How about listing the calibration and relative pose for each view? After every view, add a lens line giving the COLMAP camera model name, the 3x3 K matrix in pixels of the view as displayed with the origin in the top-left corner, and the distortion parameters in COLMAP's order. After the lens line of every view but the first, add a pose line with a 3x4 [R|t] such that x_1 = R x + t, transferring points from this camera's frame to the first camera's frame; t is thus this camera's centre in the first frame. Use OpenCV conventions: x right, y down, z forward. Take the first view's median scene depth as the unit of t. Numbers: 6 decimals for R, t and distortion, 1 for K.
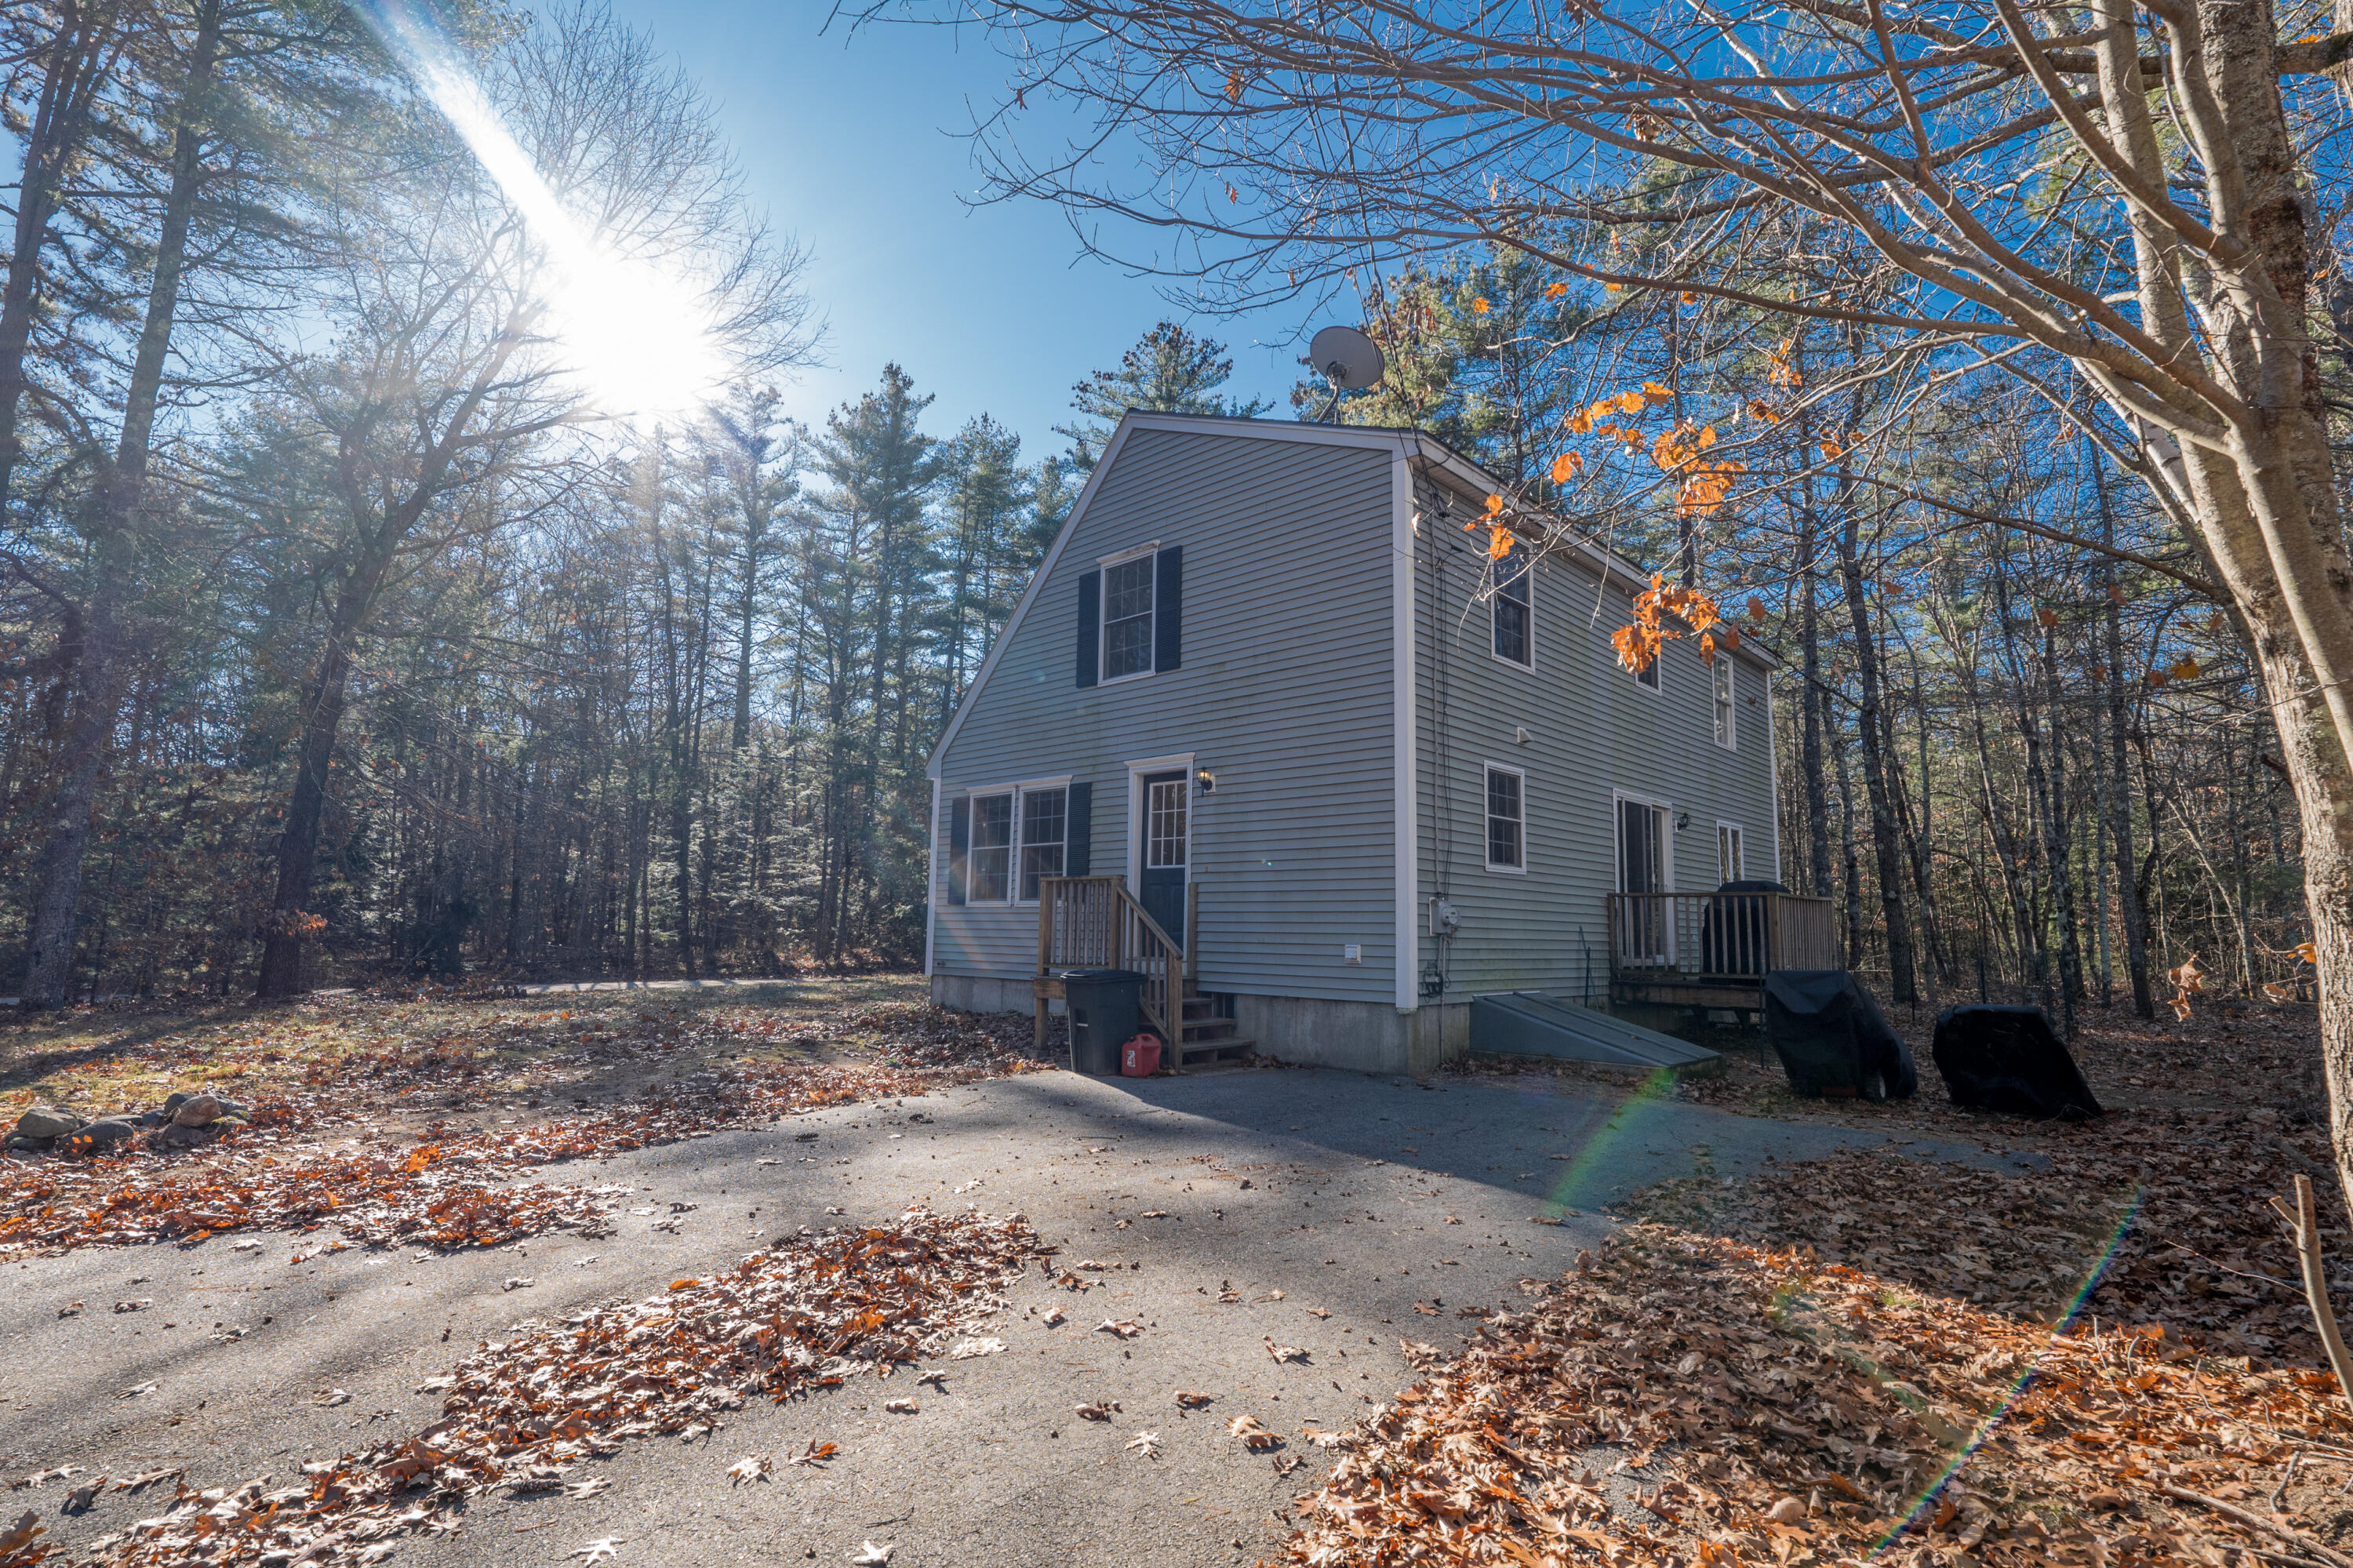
lens RADIAL K [[1135.4, 0, 1161.7], [0, 1135.4, 773.1], [0, 0, 1]] dist [-0.000100, -0.000035]
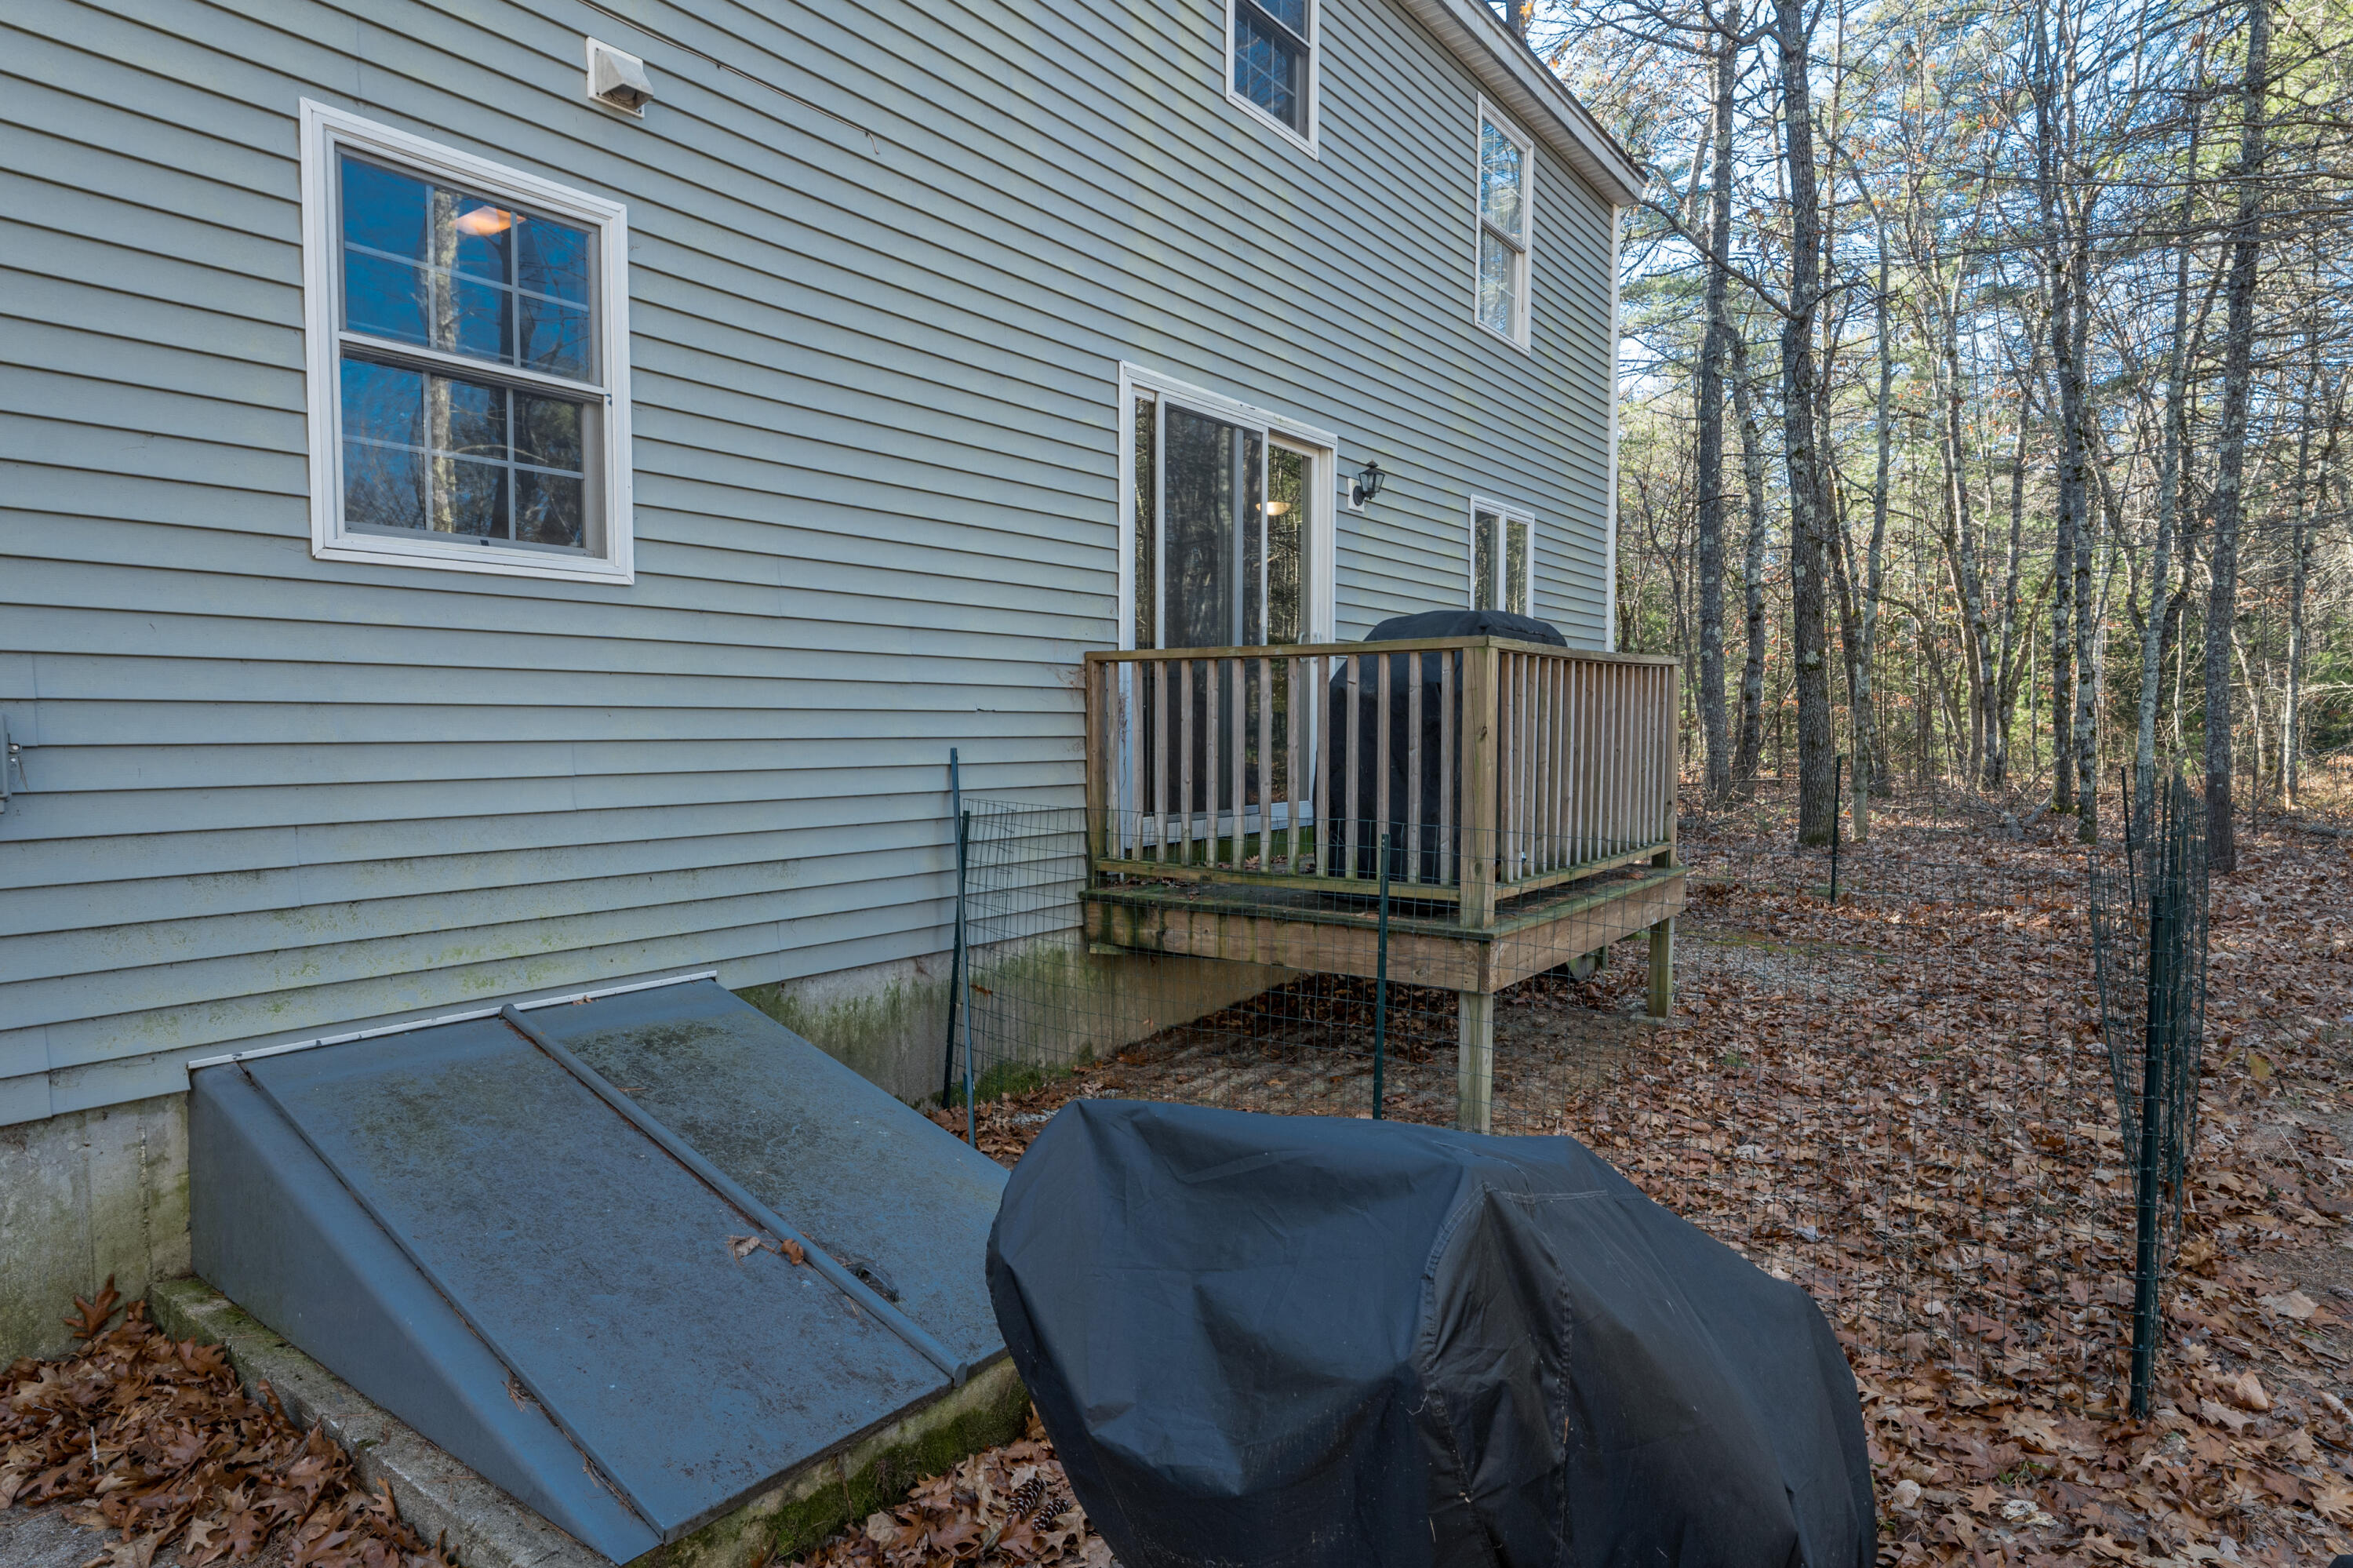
lens RADIAL K [[1311.5, 0, 1176.5], [0, 1311.5, 784.0], [0, 0, 1]] dist [-0.000188, 0.000296]
pose [[0.992379, -0.024516, 0.120759, 0.360456], [0.001501, 0.982341, 0.187092, 0.067208], [-0.123213, -0.185485, 0.974892, 0.566268]]
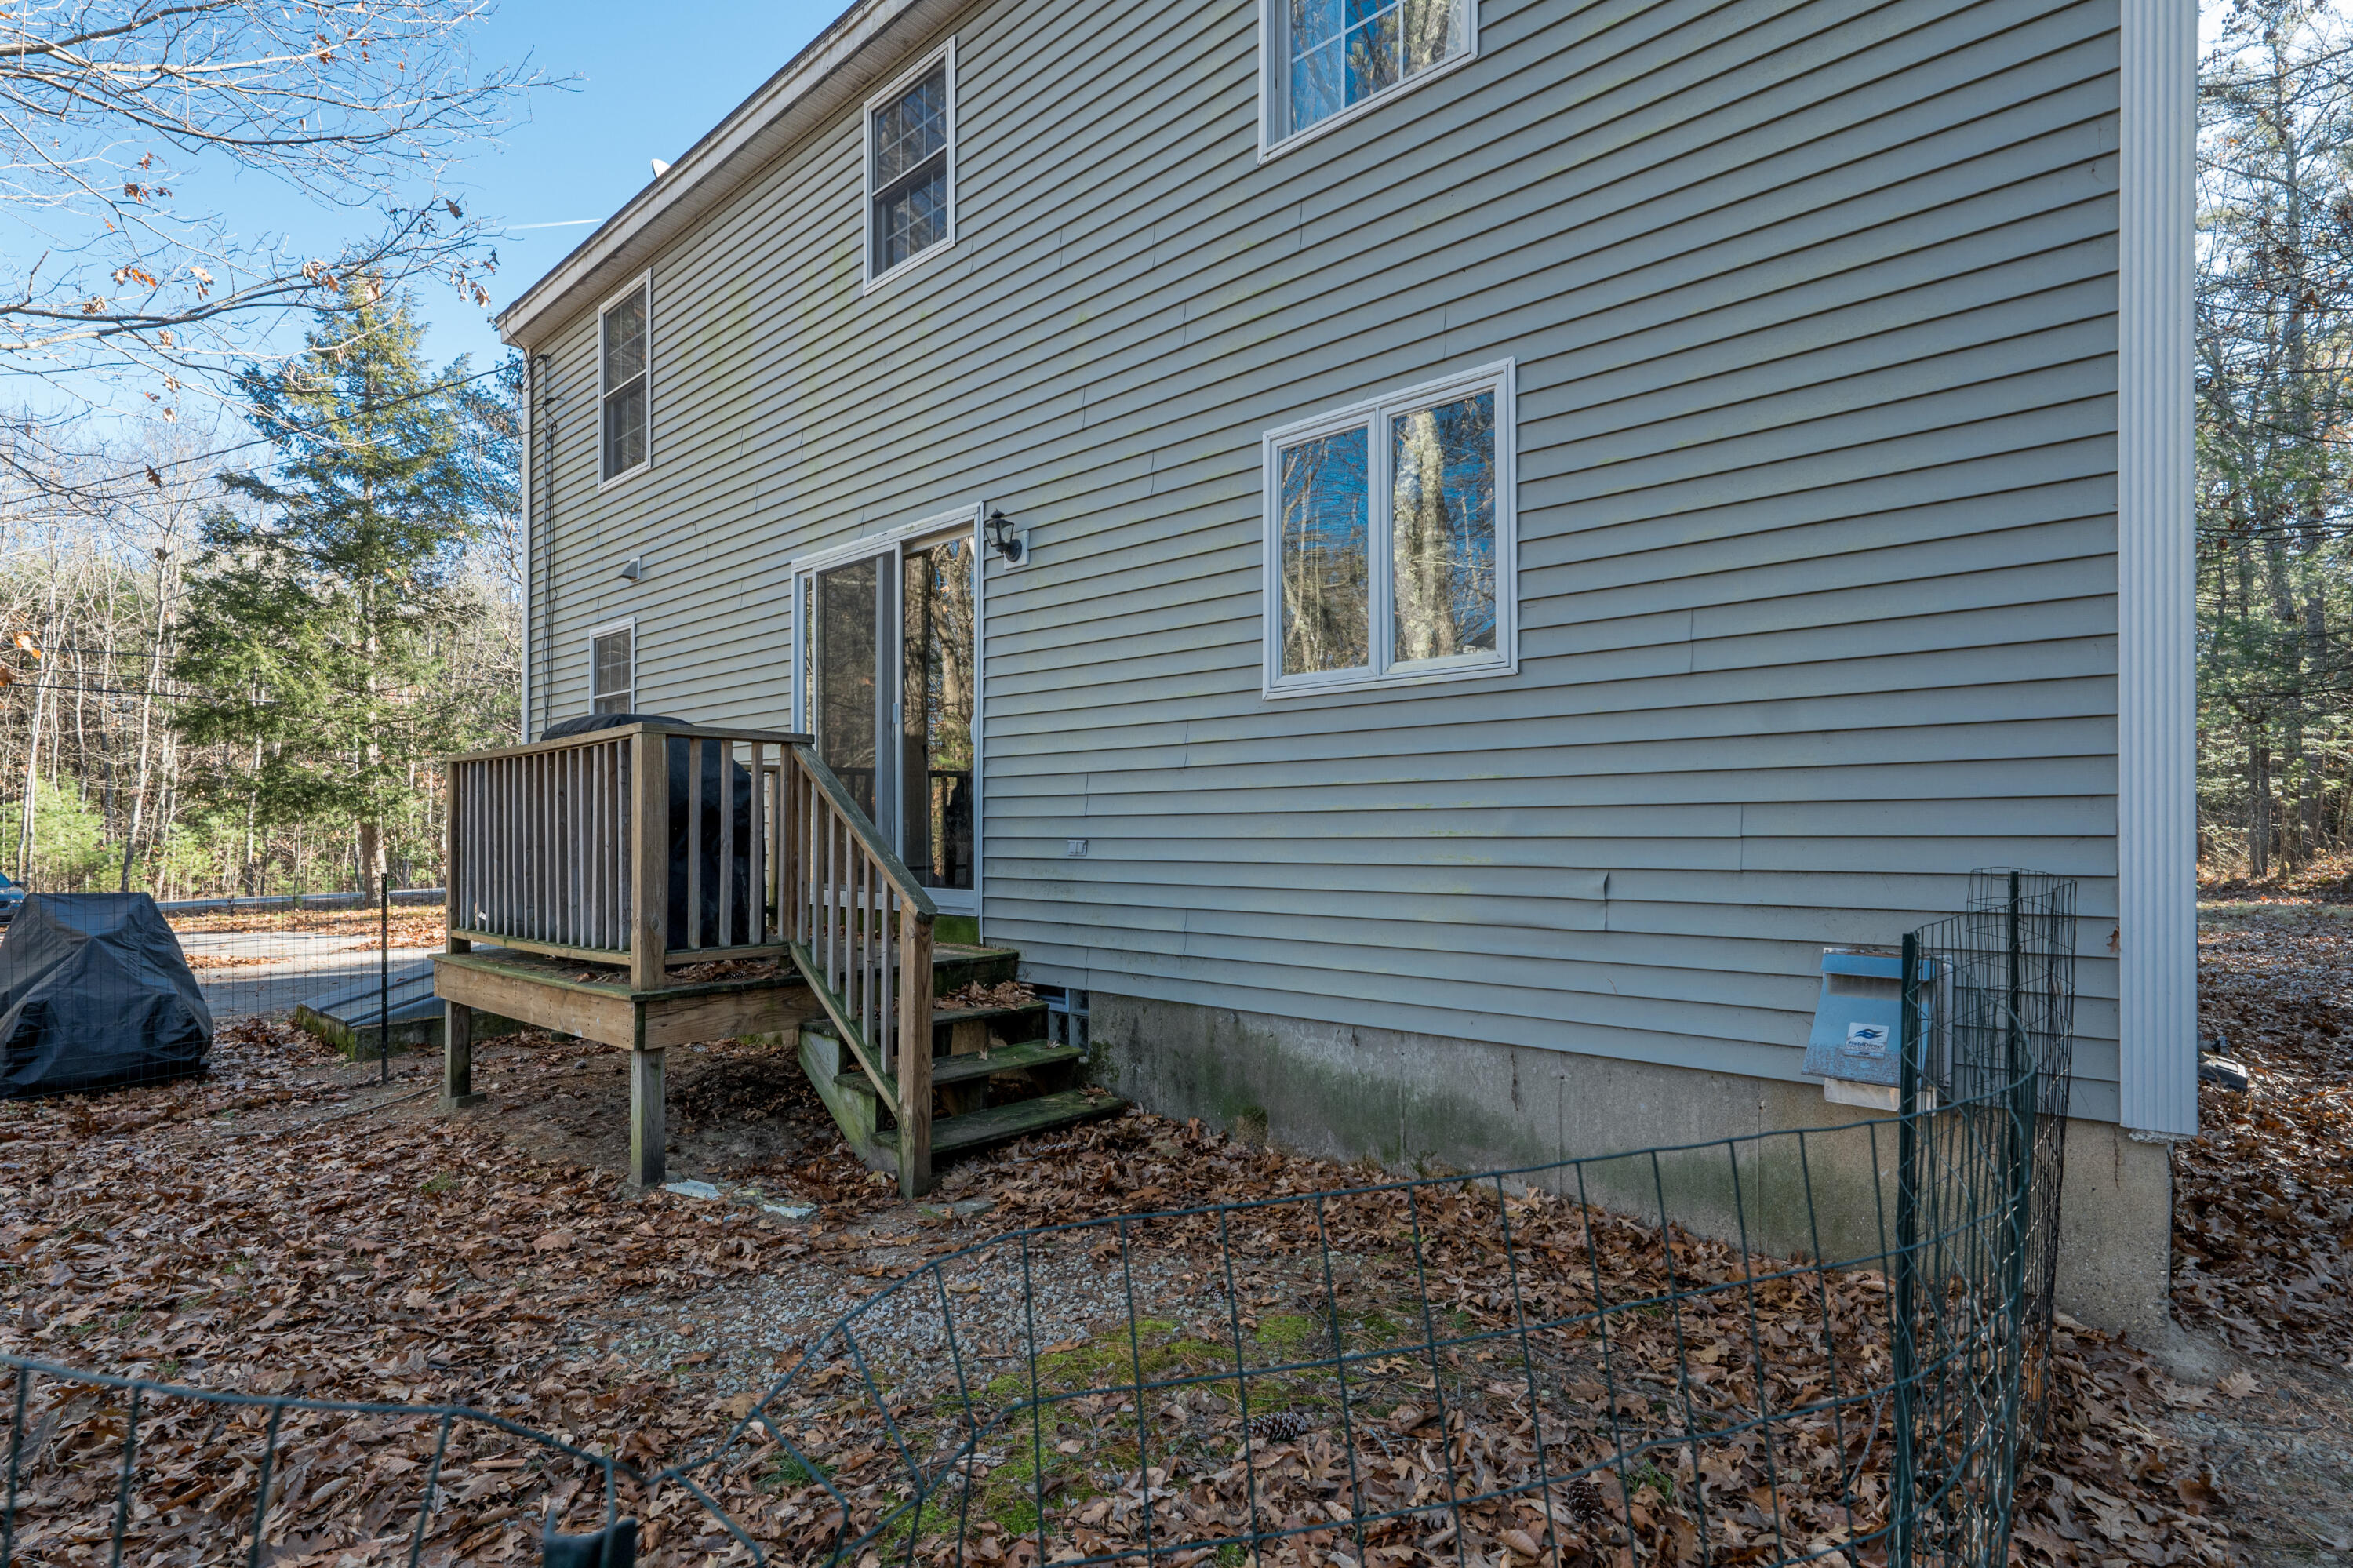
lens RADIAL K [[1173.3, 0, 1176.5], [0, 1173.3, 784.0], [0, 0, 1]] dist [-0.000843, 0.000626]
pose [[0.024977, -0.056112, -0.998112, 1.046036], [0.148274, 0.987588, -0.051810, 0.187253], [0.988631, -0.146700, 0.032987, 1.264227]]
